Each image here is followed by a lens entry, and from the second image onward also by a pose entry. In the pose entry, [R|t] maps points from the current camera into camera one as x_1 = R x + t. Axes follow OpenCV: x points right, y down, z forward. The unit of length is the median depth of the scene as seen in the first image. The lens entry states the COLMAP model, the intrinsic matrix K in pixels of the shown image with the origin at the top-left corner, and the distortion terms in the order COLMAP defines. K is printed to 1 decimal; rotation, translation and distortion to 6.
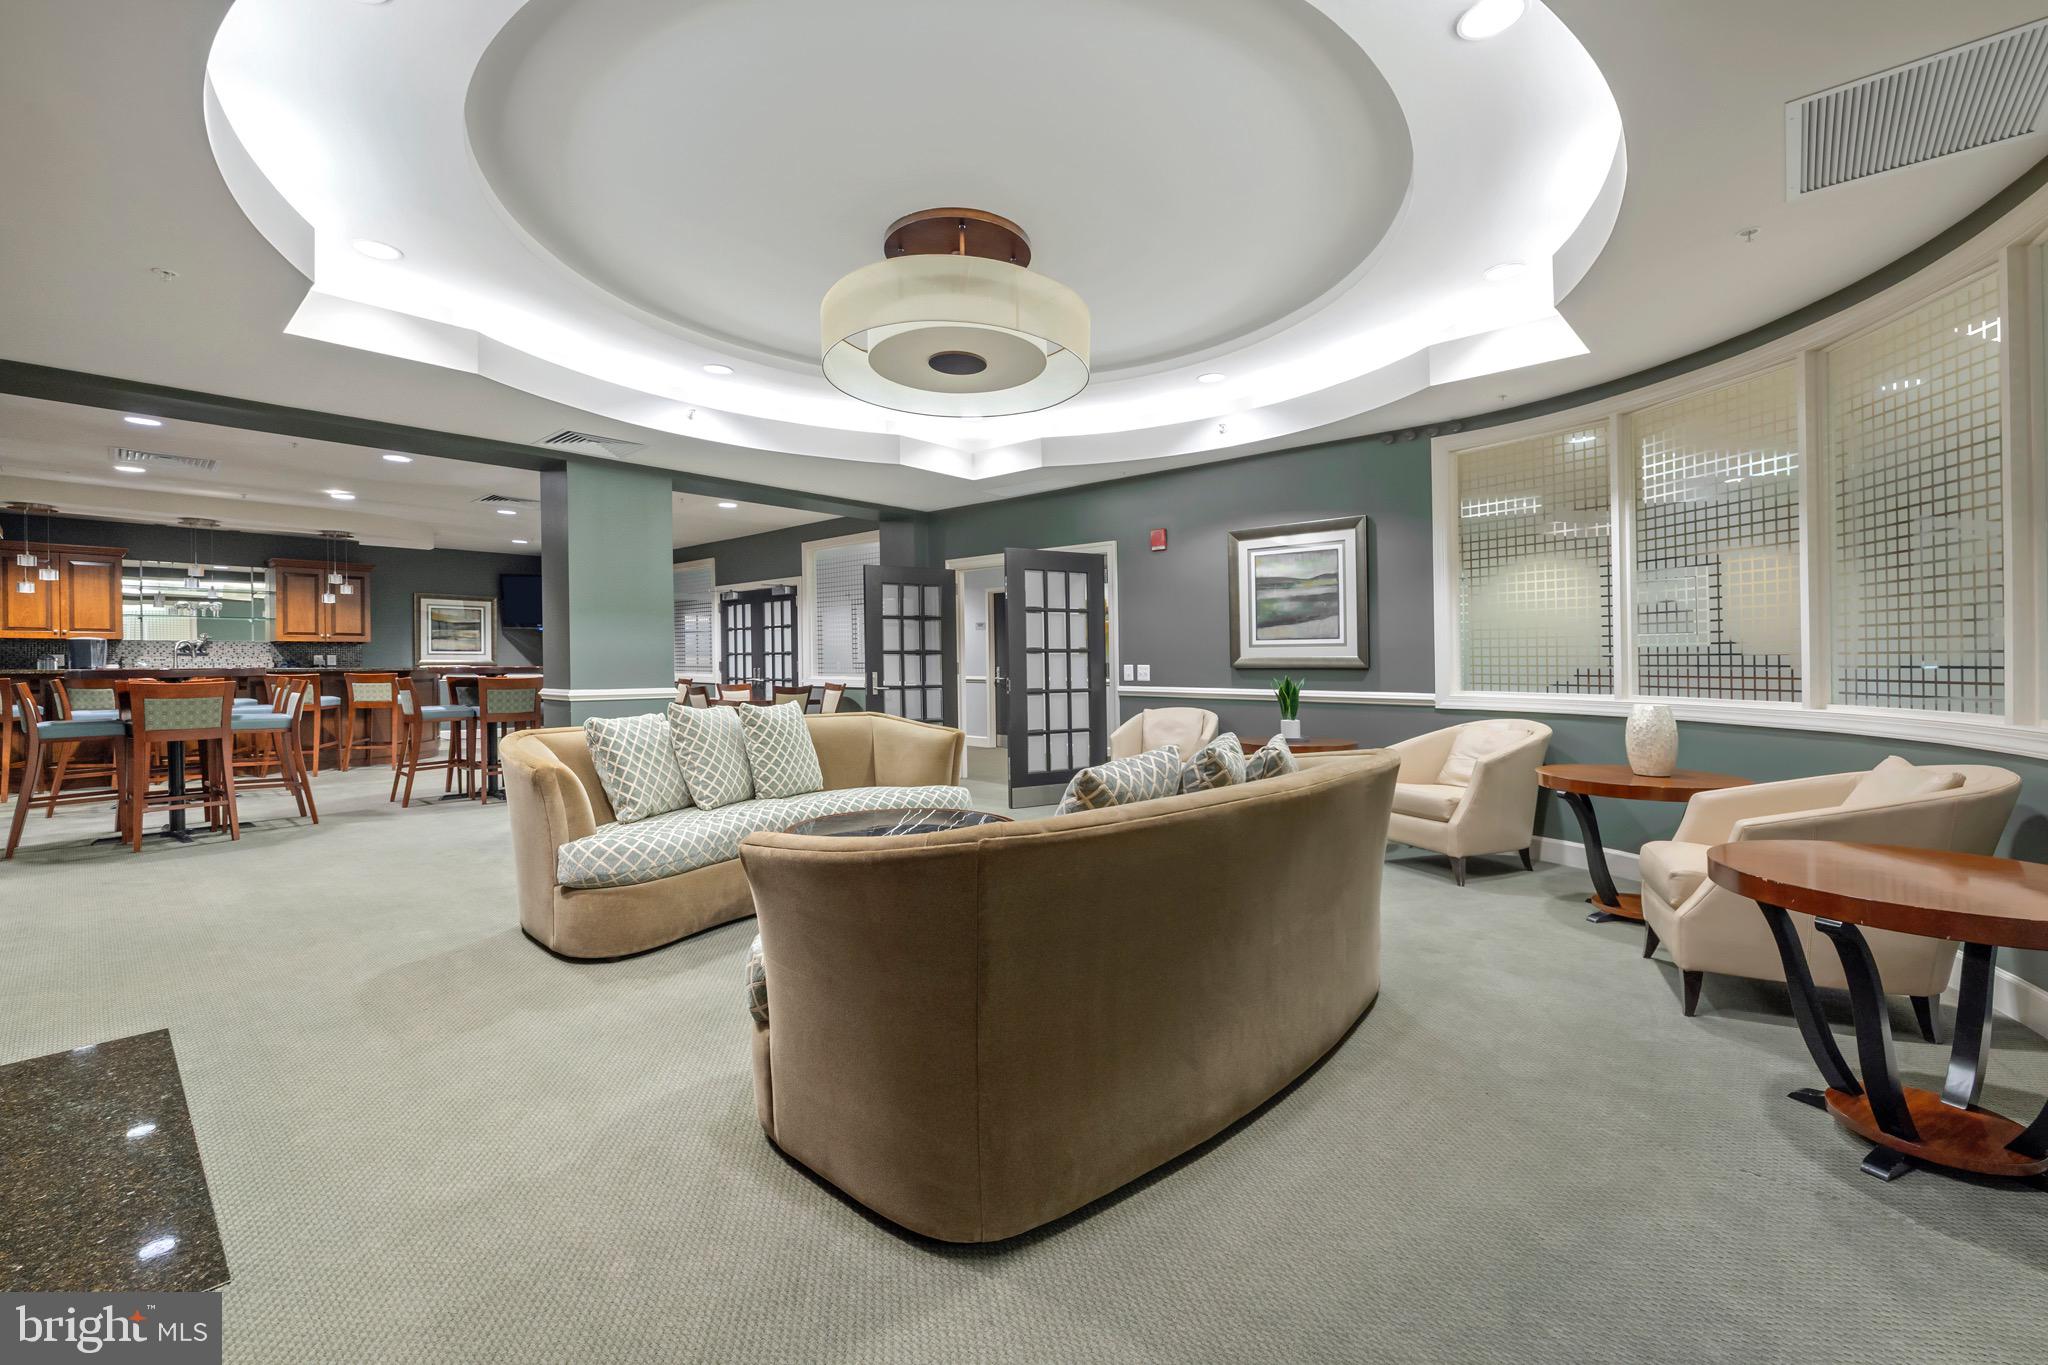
lens RADIAL K [[858.7, 0, 1021.9], [0, 858.7, 678.1], [0, 0, 1]] dist [0.002104, 0.000122]
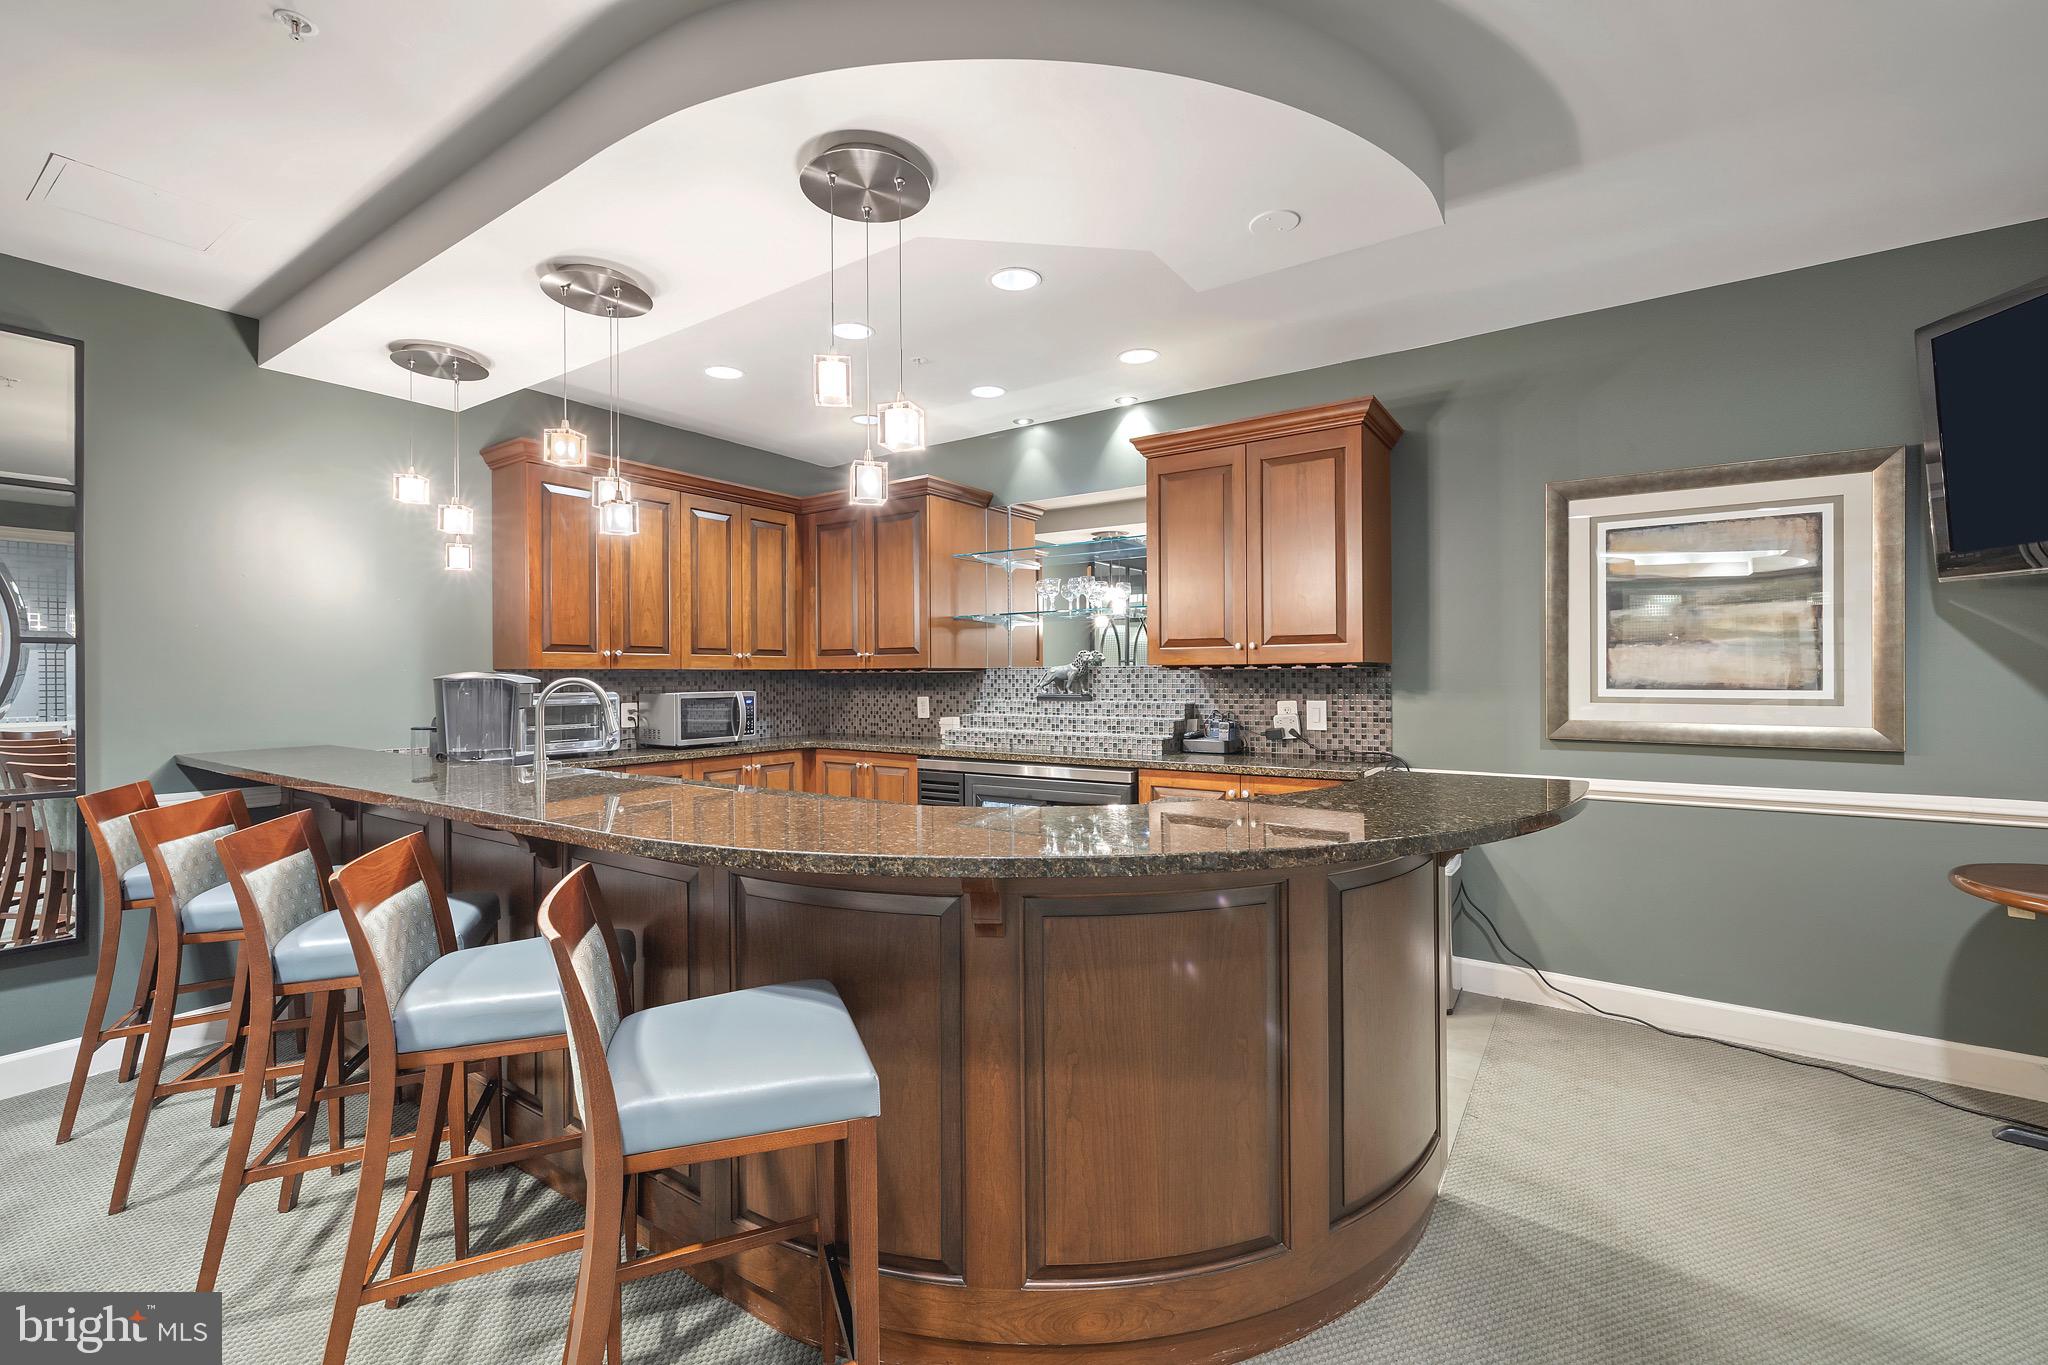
lens RADIAL K [[858.7, 0, 1020.0], [0, 858.7, 672.3], [0, 0, 1]] dist [0.002104, 0.000122]
pose [[0.125685, 0.001142, -0.992070, -0.576015], [-0.011154, 0.999938, -0.000262, -0.045447], [0.992007, 0.011099, 0.125690, 1.021486]]
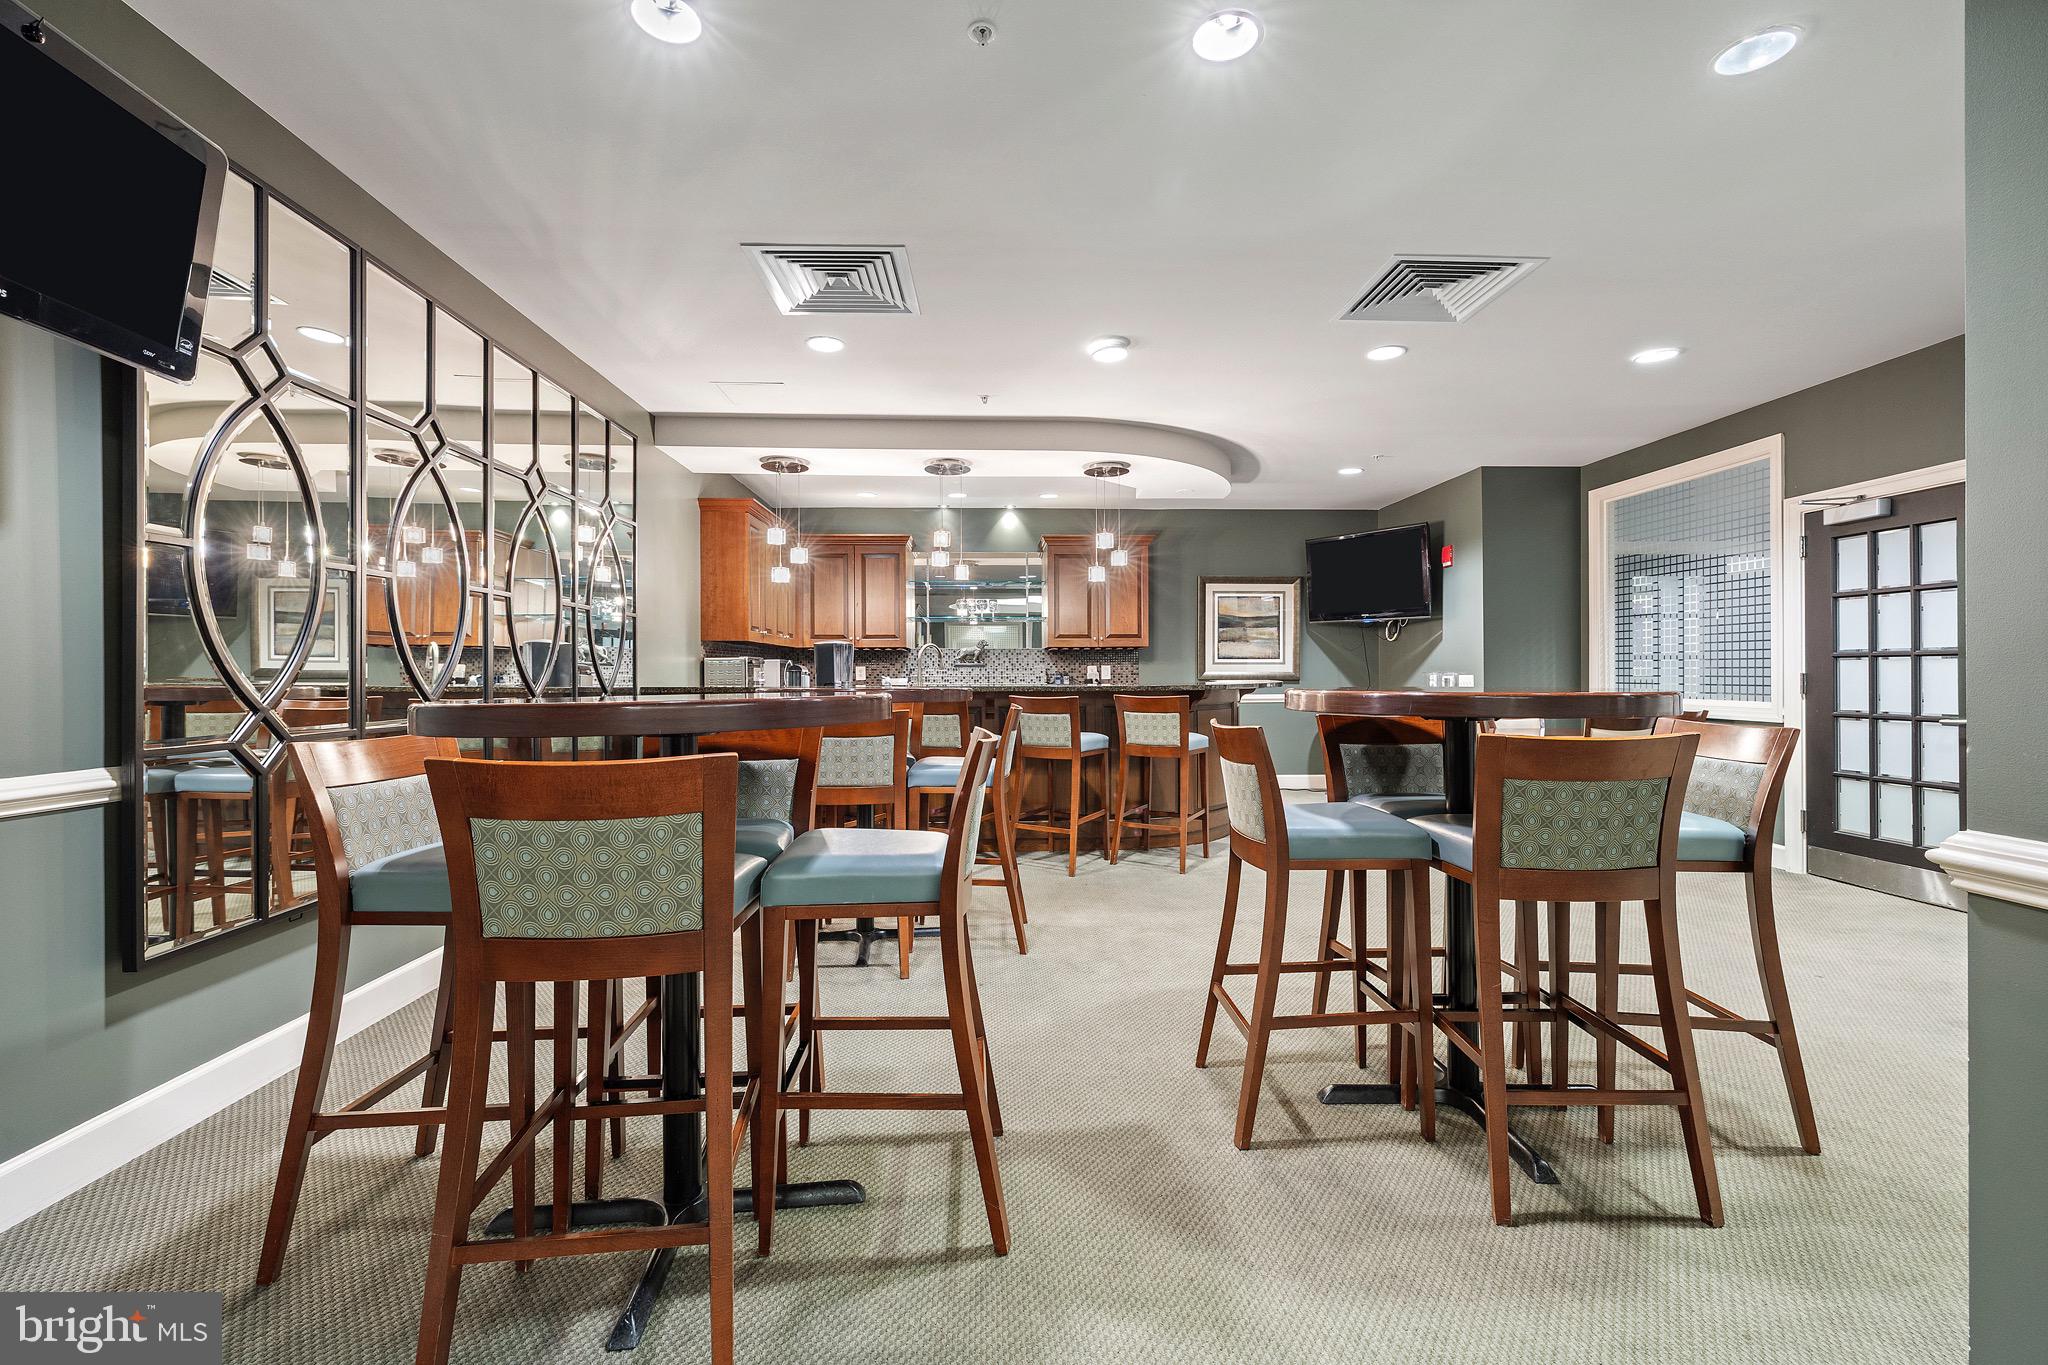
lens RADIAL K [[858.7, 0, 1024.5], [0, 858.7, 682.4], [0, 0, 1]] dist [0.002104, 0.000122]
pose [[0.705653, 0.003714, -0.708548, -0.398638], [-0.009555, 0.999945, -0.004274, -0.010325], [0.708493, 0.009787, 0.705650, 0.520838]]
